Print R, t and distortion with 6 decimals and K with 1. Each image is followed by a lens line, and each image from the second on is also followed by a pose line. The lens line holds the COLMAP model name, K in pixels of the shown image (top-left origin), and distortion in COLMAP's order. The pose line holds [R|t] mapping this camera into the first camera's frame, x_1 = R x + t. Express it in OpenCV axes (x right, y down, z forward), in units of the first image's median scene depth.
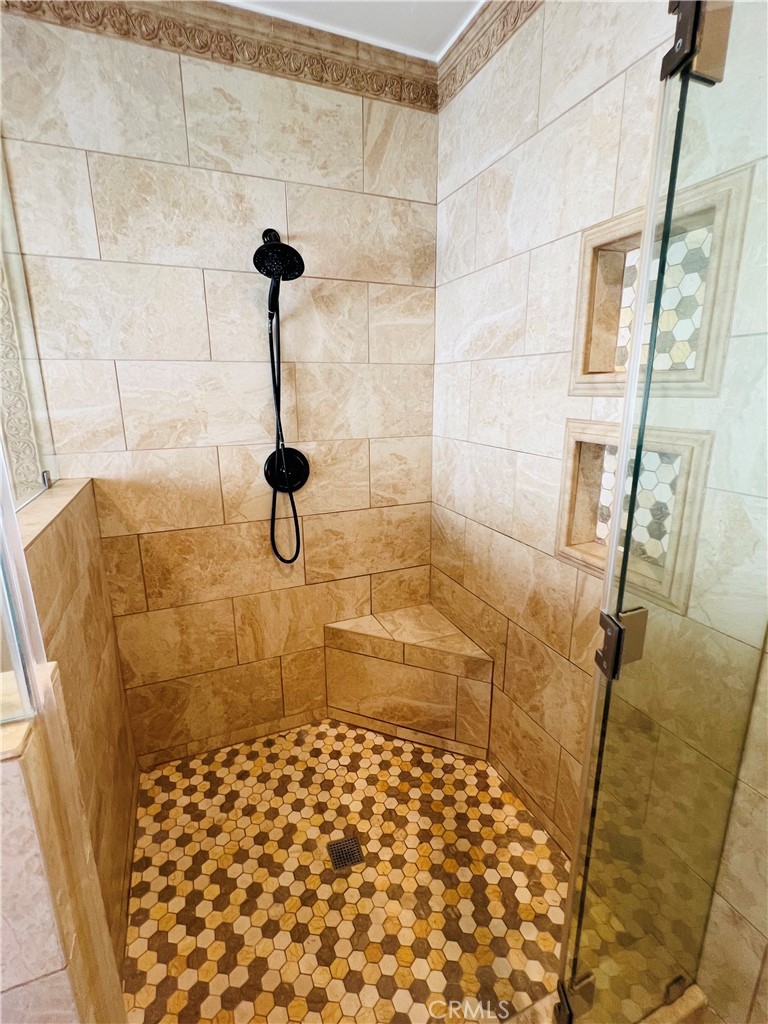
lens RADIAL K [[481.1, 0, 383.0], [0, 481.1, 508.2], [0, 0, 1]] dist [-0.001444, 0.002518]
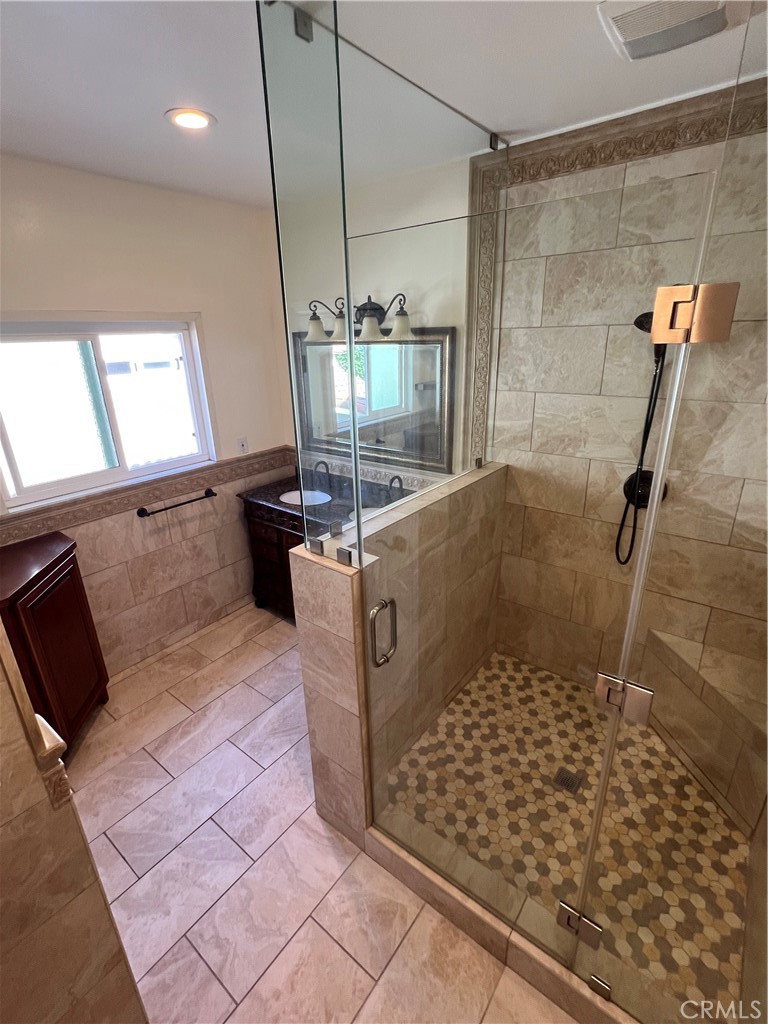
lens RADIAL K [[481.1, 0, 385.4], [0, 481.1, 511.1], [0, 0, 1]] dist [-0.001444, 0.002518]
pose [[0.487605, 0.301143, -0.819484, 0.525323], [-0.193487, 0.952563, 0.234919, -0.205367], [0.851354, 0.044012, 0.522742, -0.156903]]
